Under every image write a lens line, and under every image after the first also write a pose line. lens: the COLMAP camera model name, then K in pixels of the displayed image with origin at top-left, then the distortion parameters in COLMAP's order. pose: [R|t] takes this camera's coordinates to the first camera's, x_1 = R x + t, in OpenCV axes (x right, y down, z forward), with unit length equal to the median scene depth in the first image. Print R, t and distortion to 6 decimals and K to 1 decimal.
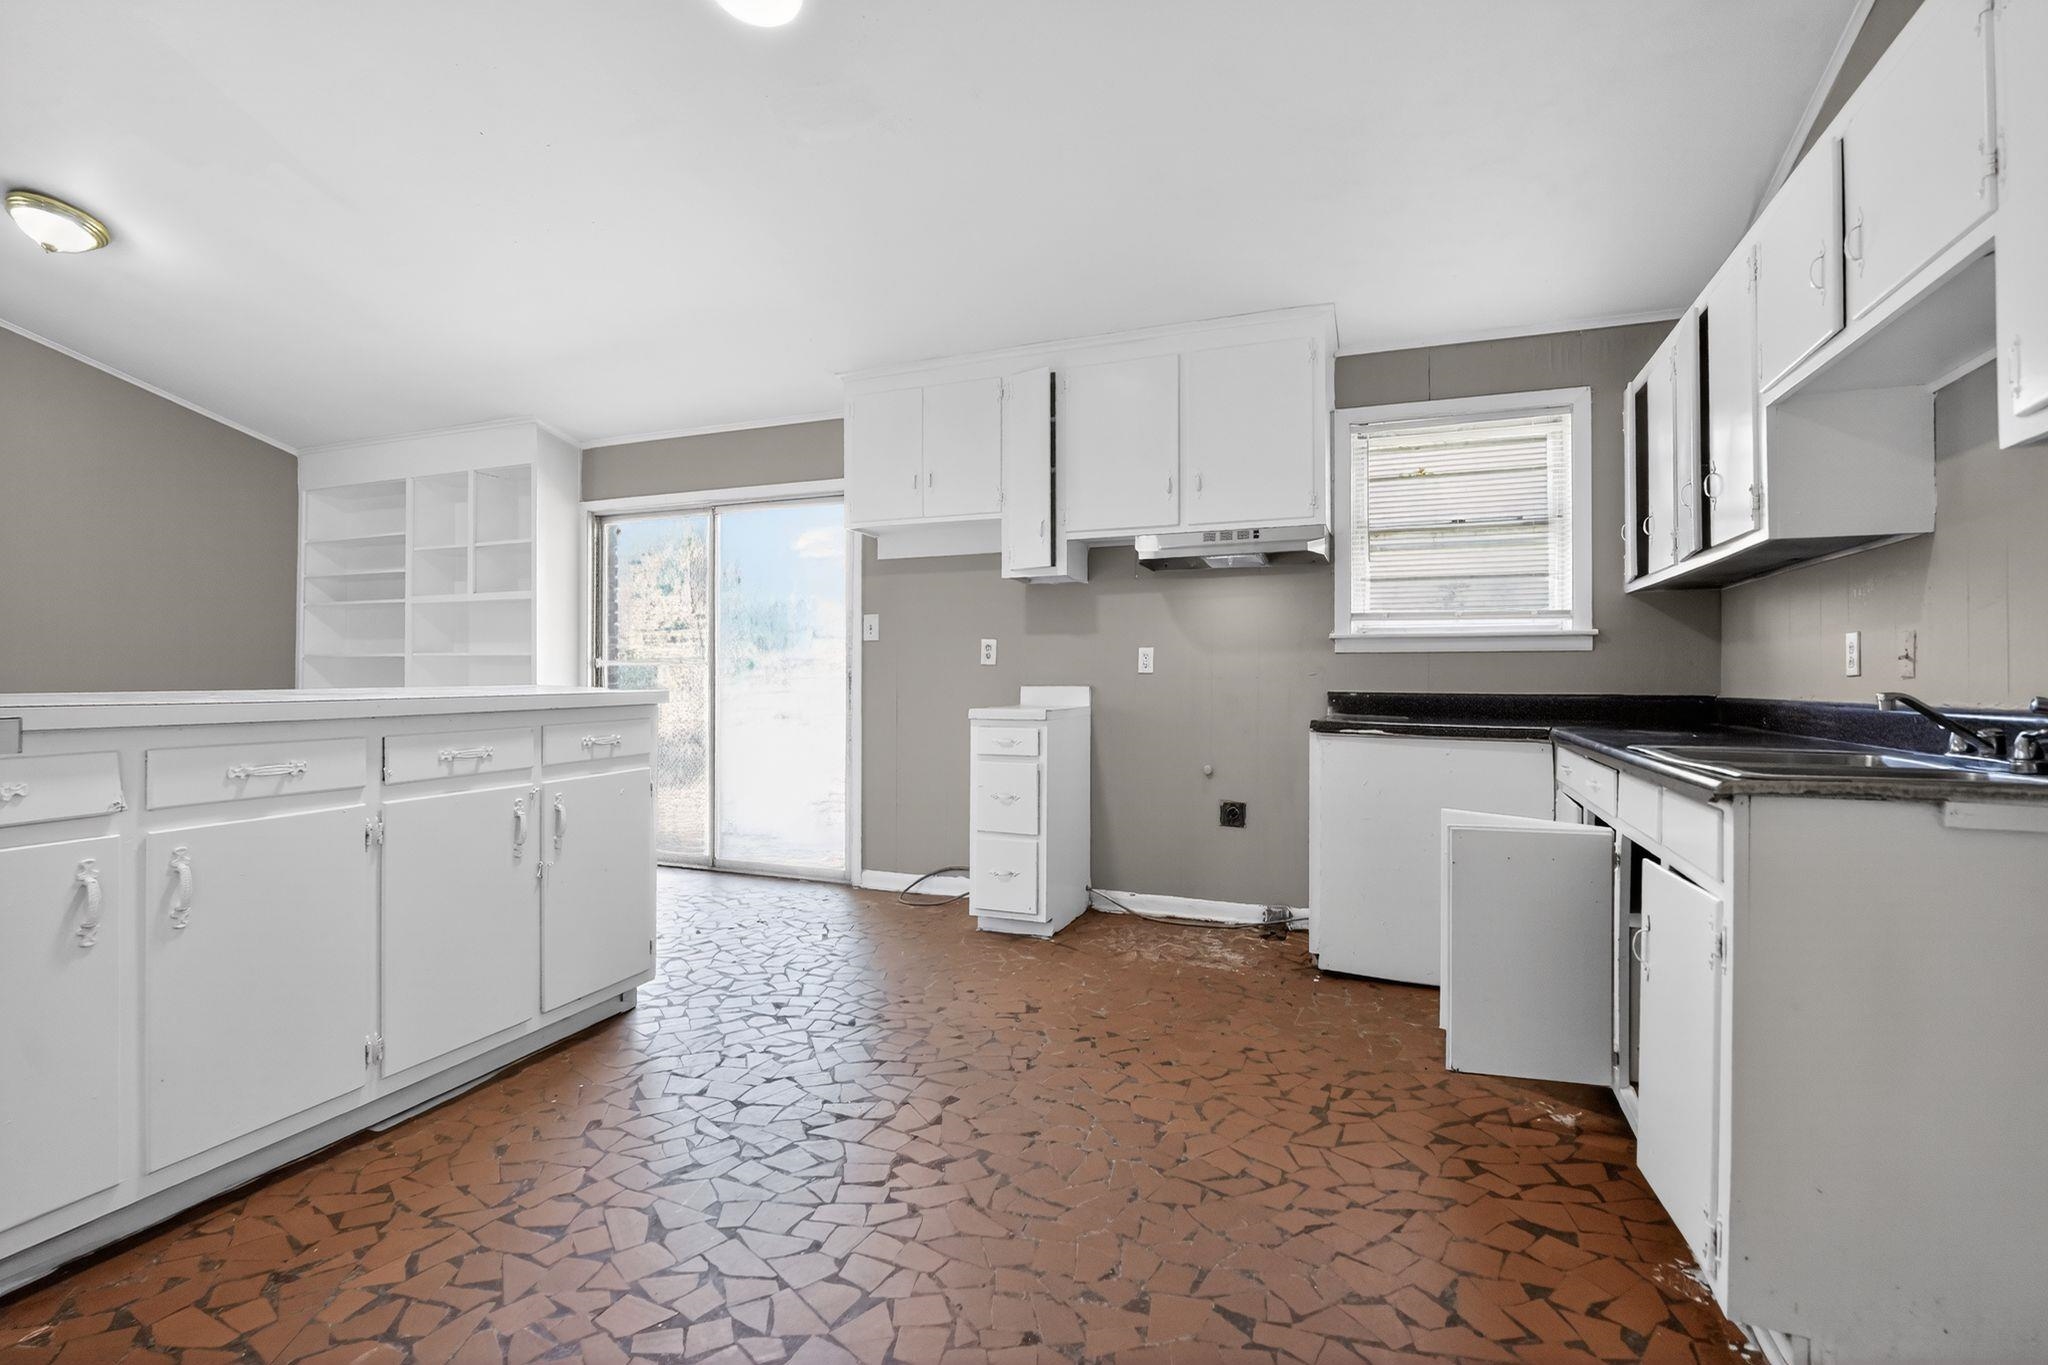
lens RADIAL K [[922.9, 0, 1003.9], [0, 922.9, 672.9], [0, 0, 1]] dist [-0.009101, 0.000587]
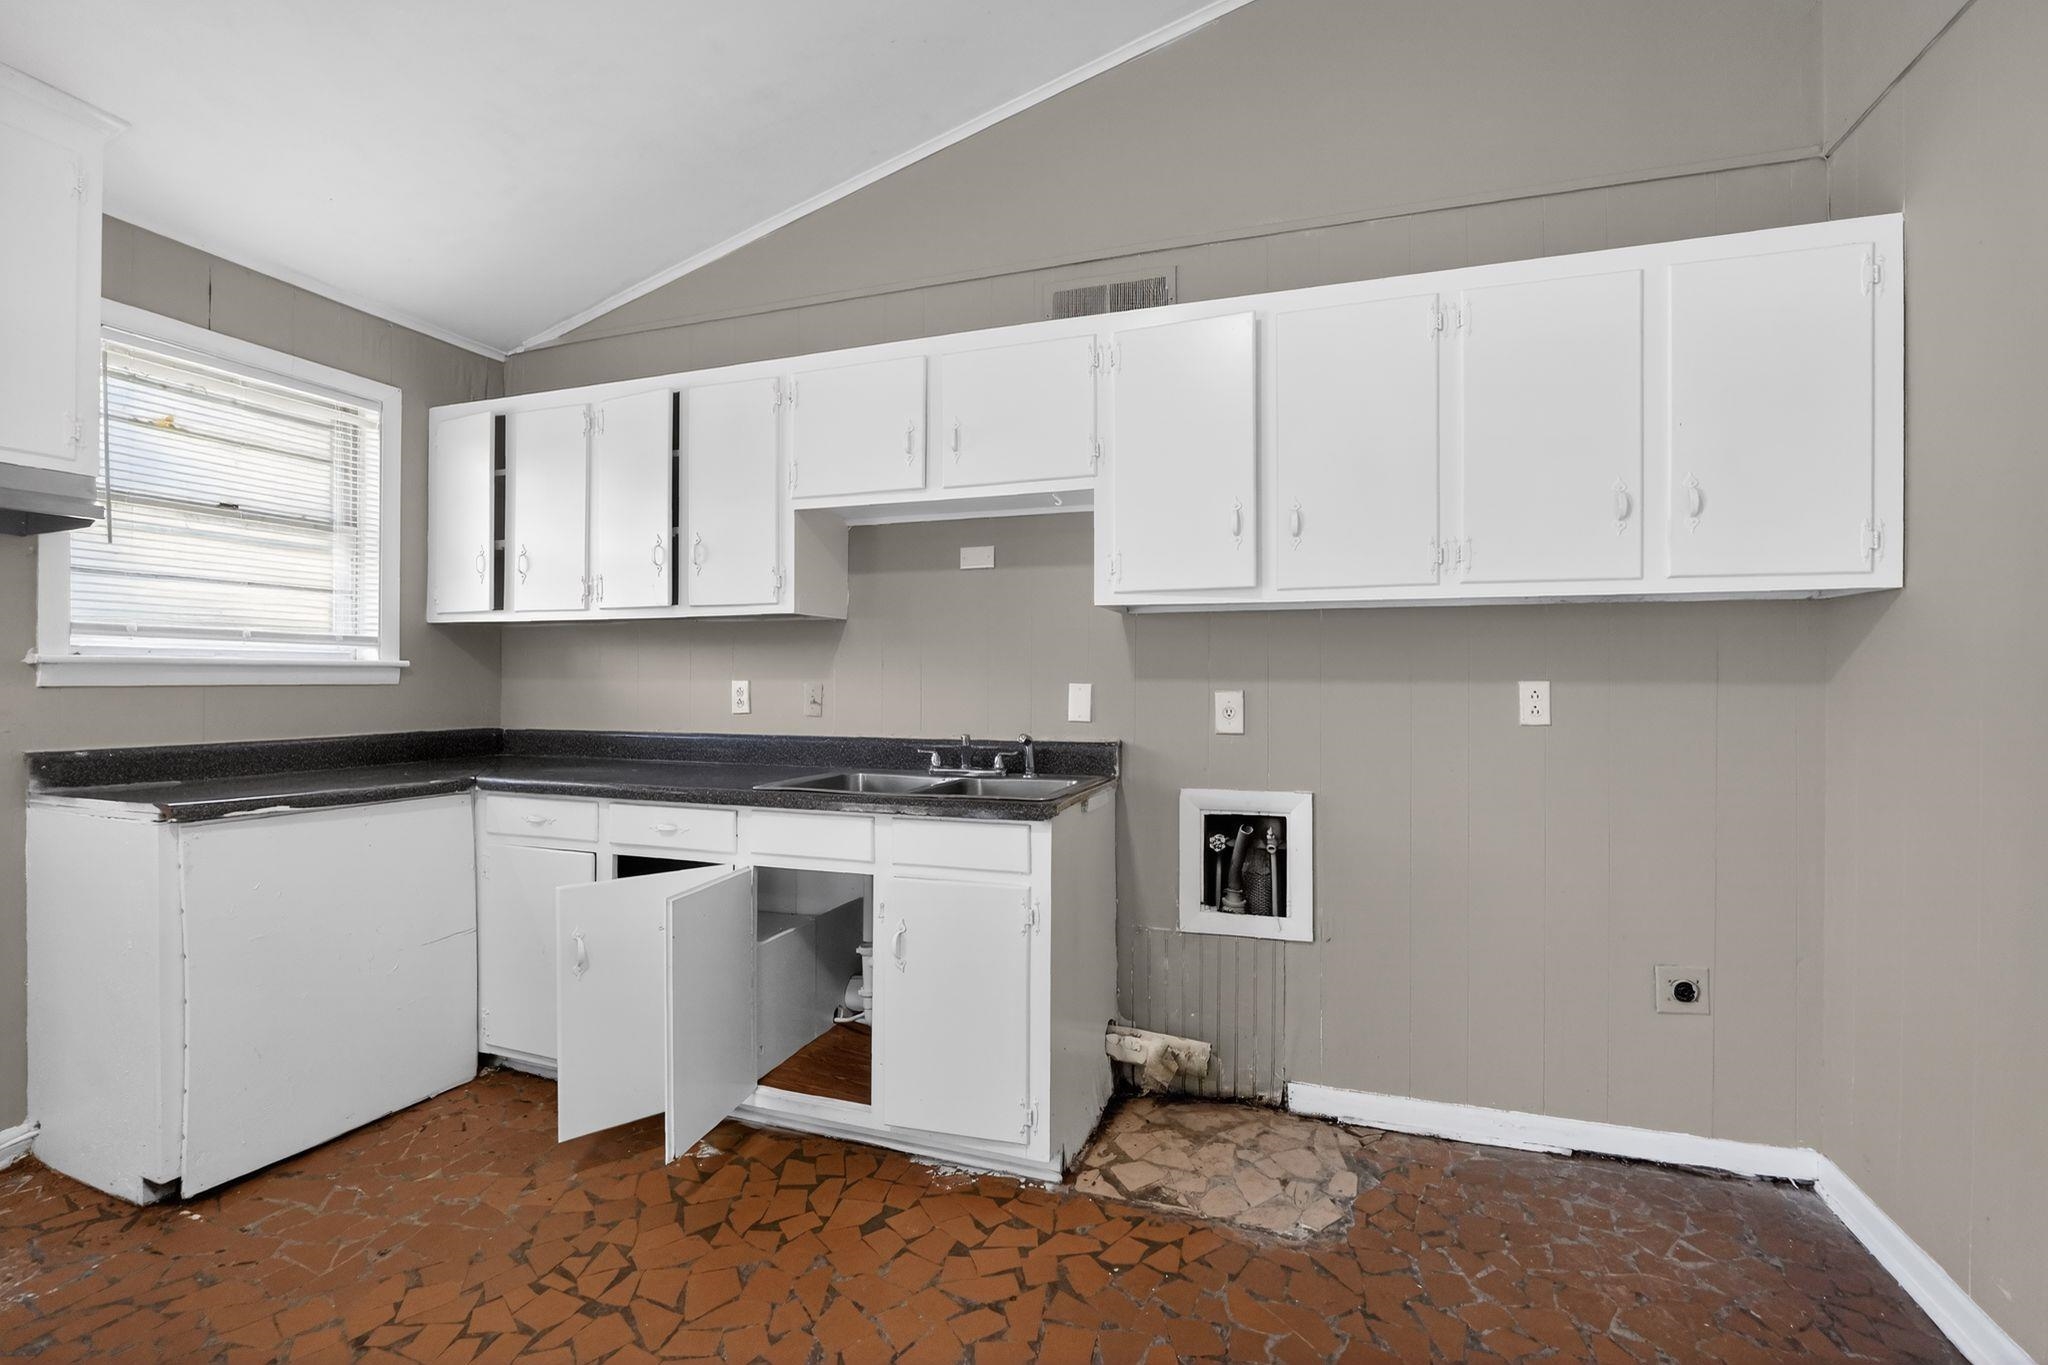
lens RADIAL K [[922.9, 0, 1004.5], [0, 922.9, 687.1], [0, 0, 1]] dist [-0.009101, 0.000587]
pose [[-0.029693, -0.009845, 0.999511, -0.407241], [-0.004076, 0.999944, 0.009728, -0.048637], [-0.999551, -0.003785, -0.029731, 0.649046]]
